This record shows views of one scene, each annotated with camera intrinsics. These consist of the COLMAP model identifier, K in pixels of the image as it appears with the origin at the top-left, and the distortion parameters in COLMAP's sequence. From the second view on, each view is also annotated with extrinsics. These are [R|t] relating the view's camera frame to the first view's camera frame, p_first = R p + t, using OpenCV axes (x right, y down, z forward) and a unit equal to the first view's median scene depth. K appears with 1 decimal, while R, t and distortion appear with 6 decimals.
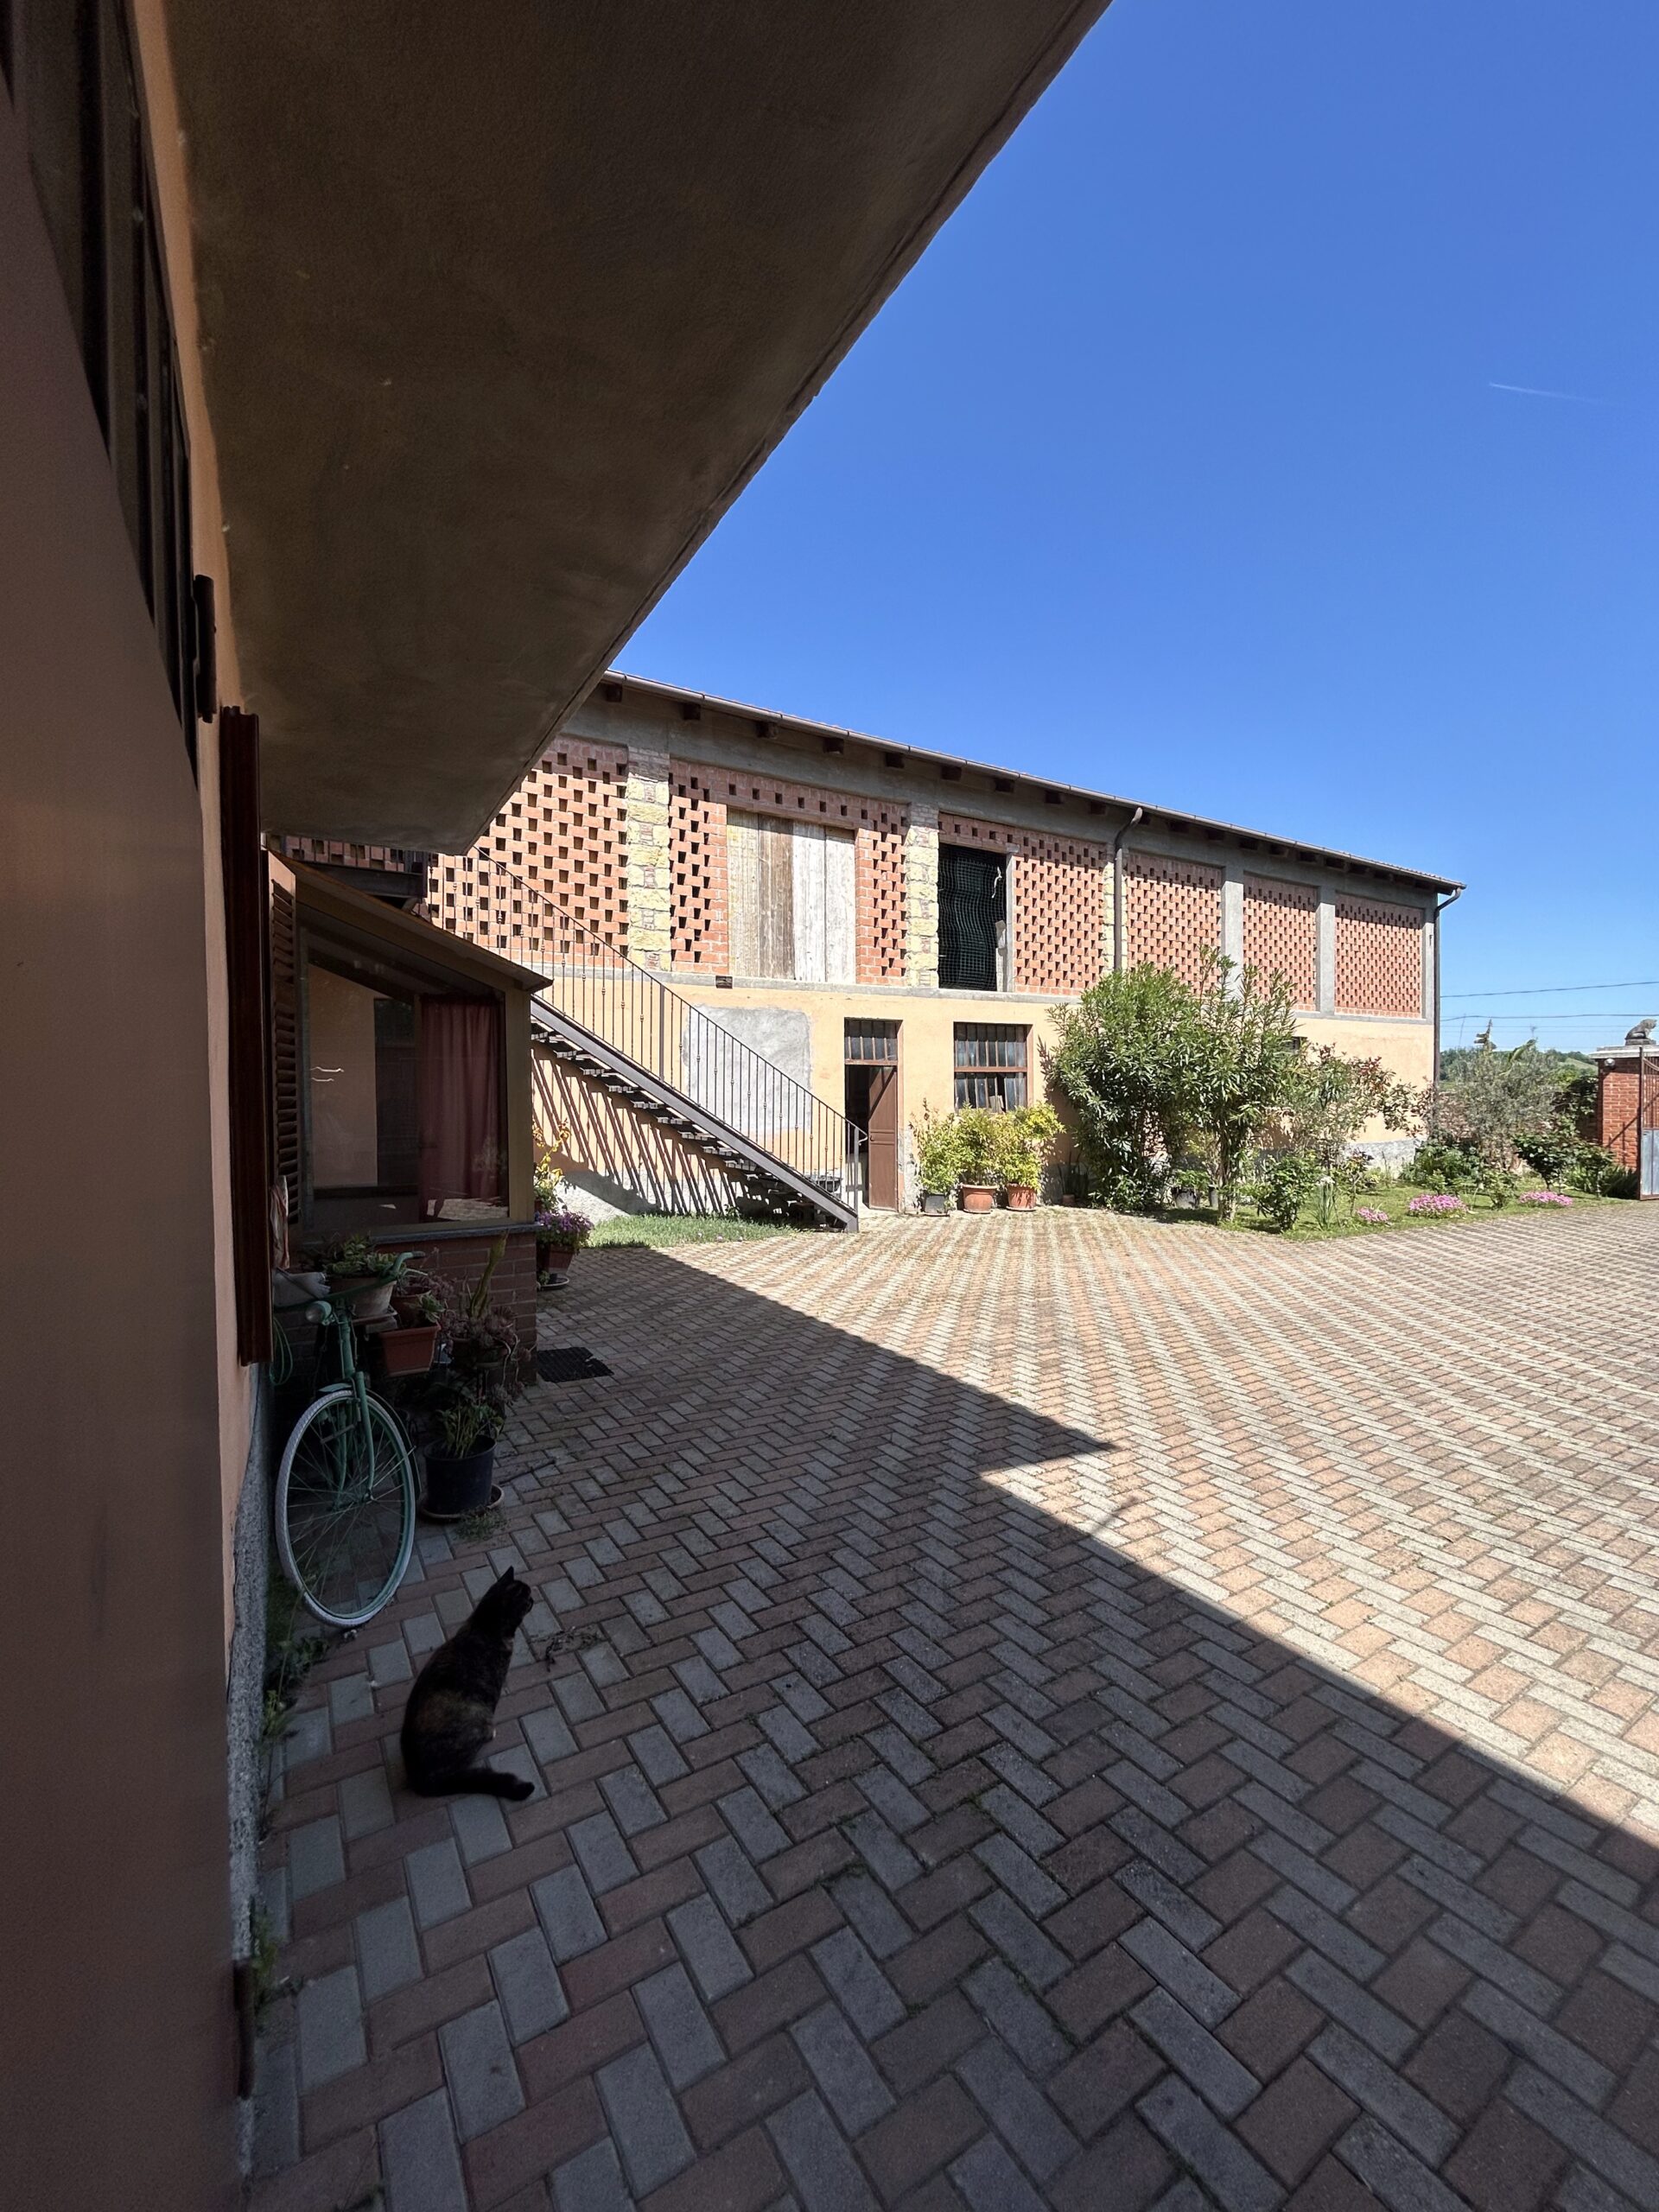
lens RADIAL K [[891.9, 0, 828.9], [0, 891.9, 1108.8], [0, 0, 1]] dist [-0.000120, 0.001091]
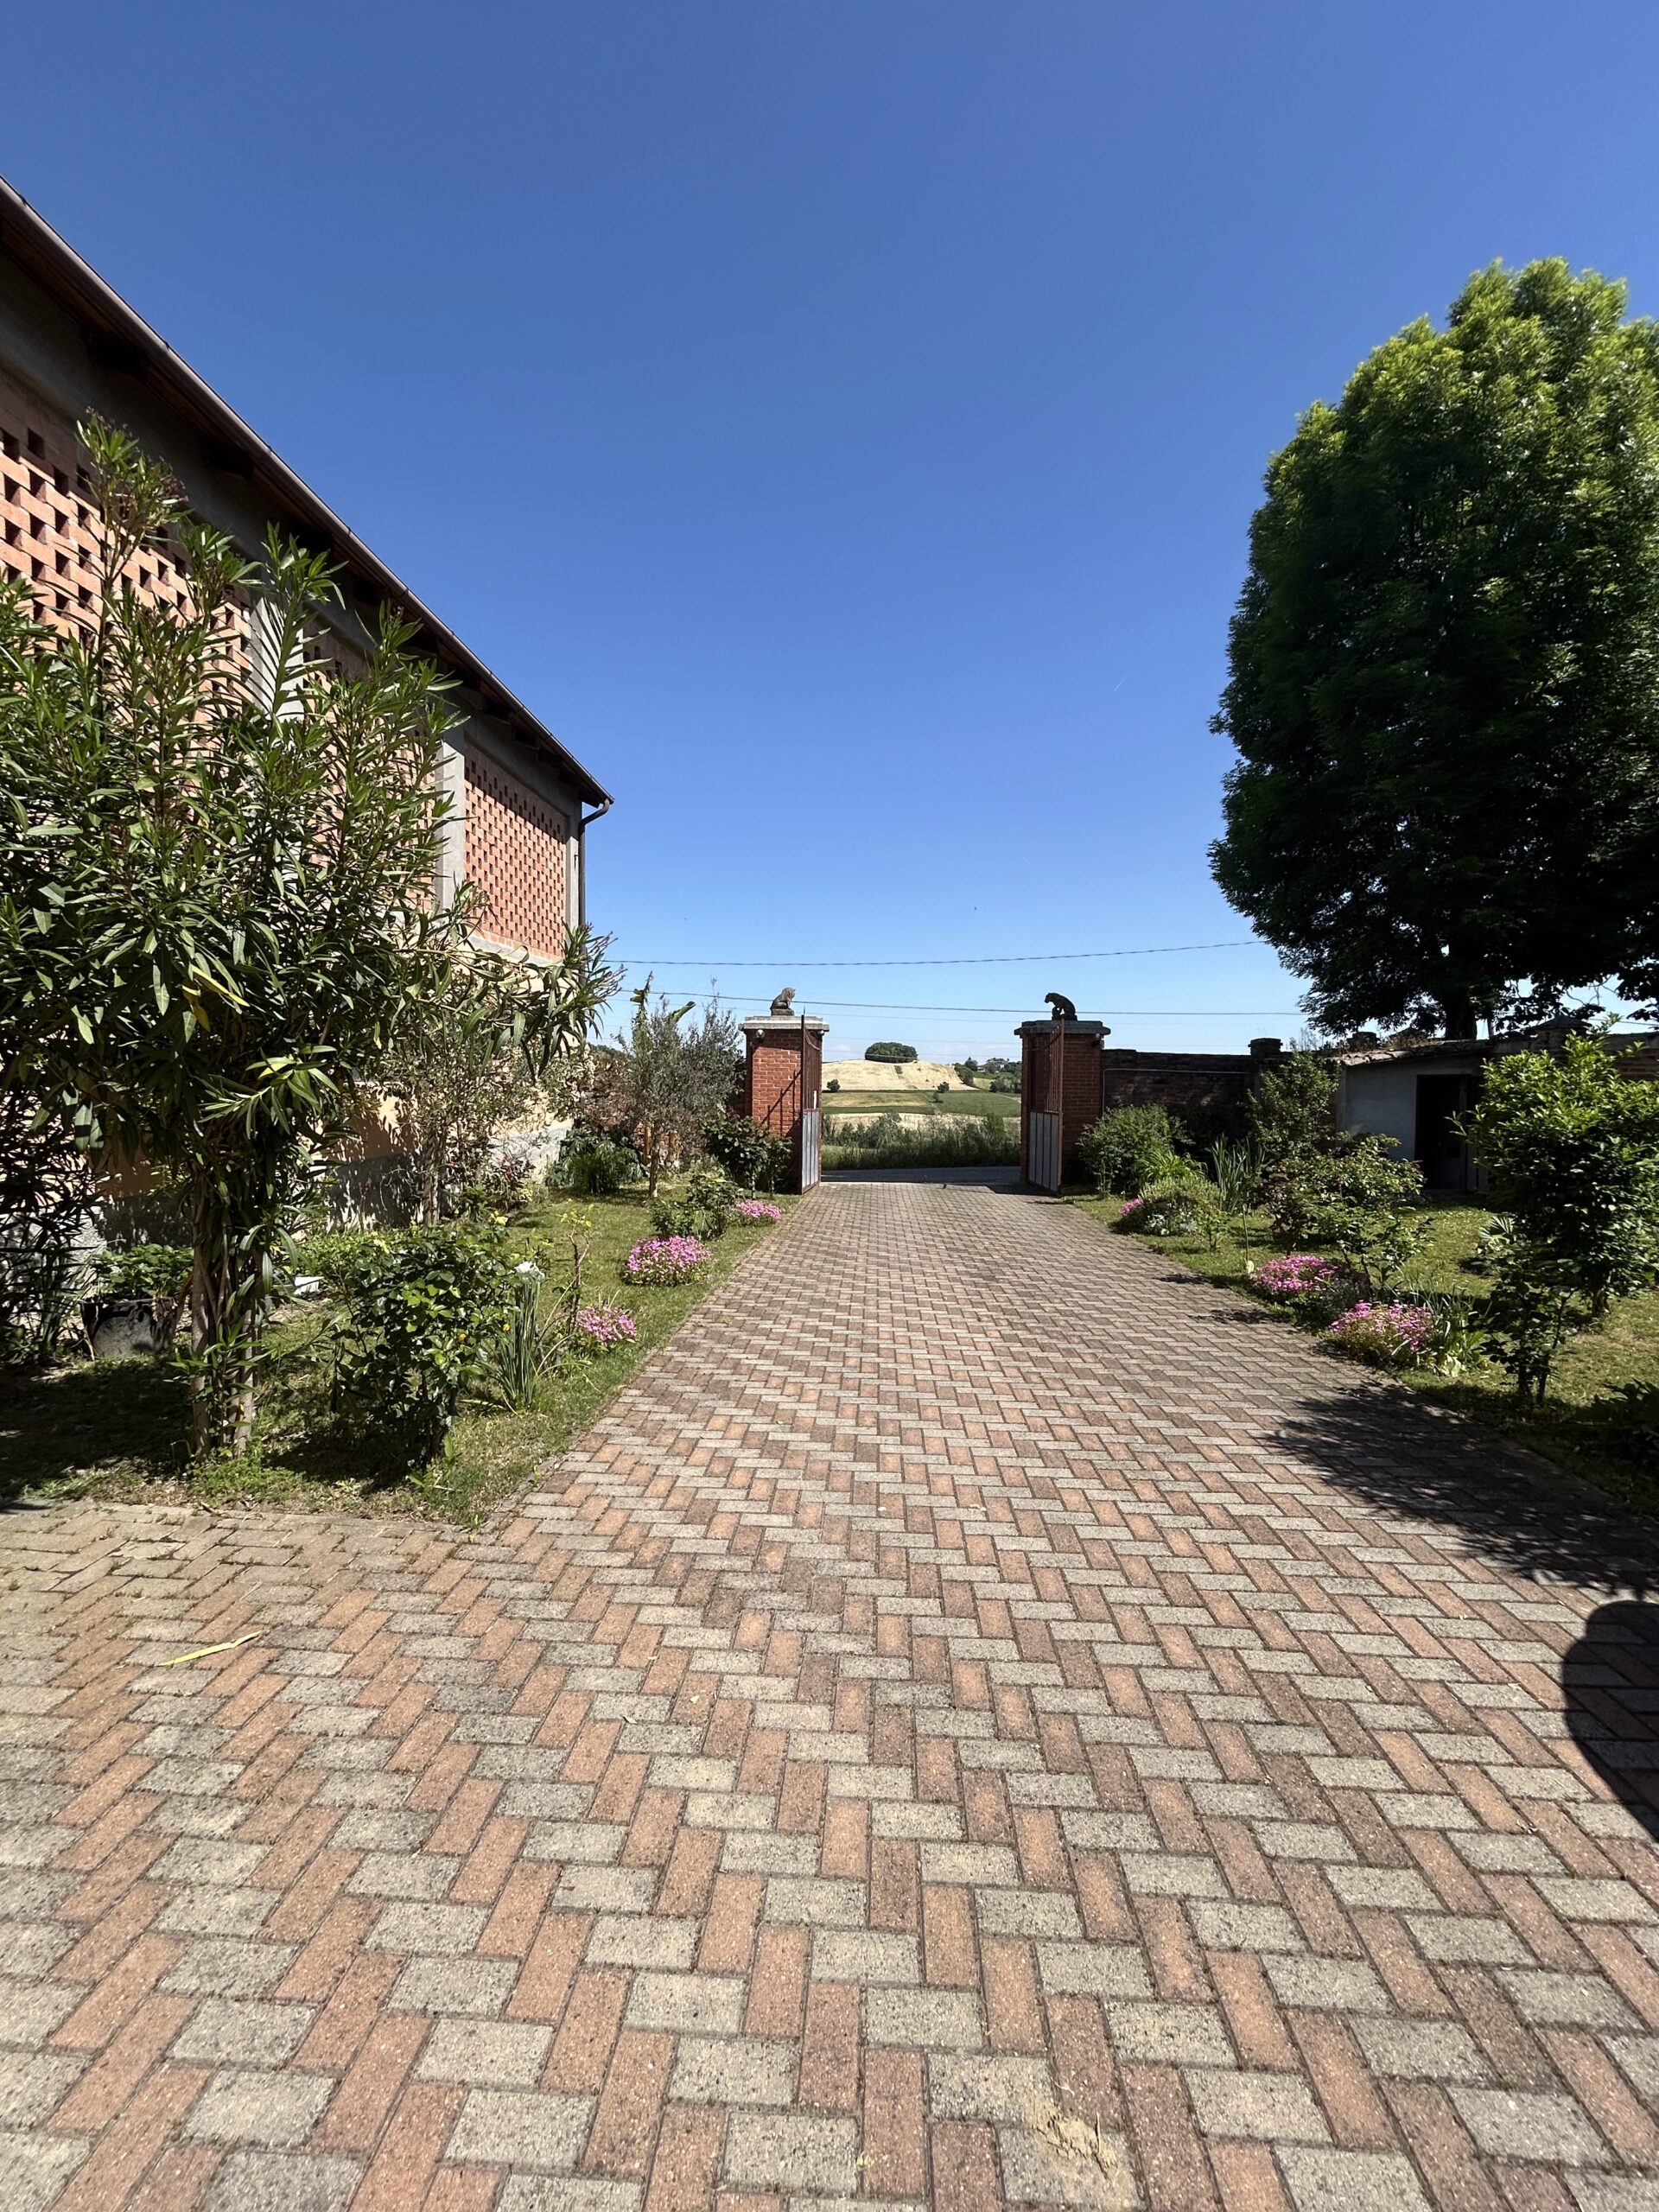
lens RADIAL K [[891.9, 0, 828.9], [0, 891.9, 1108.8], [0, 0, 1]] dist [-0.000120, 0.001091]
pose [[0.584706, -0.013650, 0.811131, 0.215683], [-0.003333, 0.999810, 0.019229, 0.003414], [-0.811239, -0.013947, 0.584549, 0.442114]]
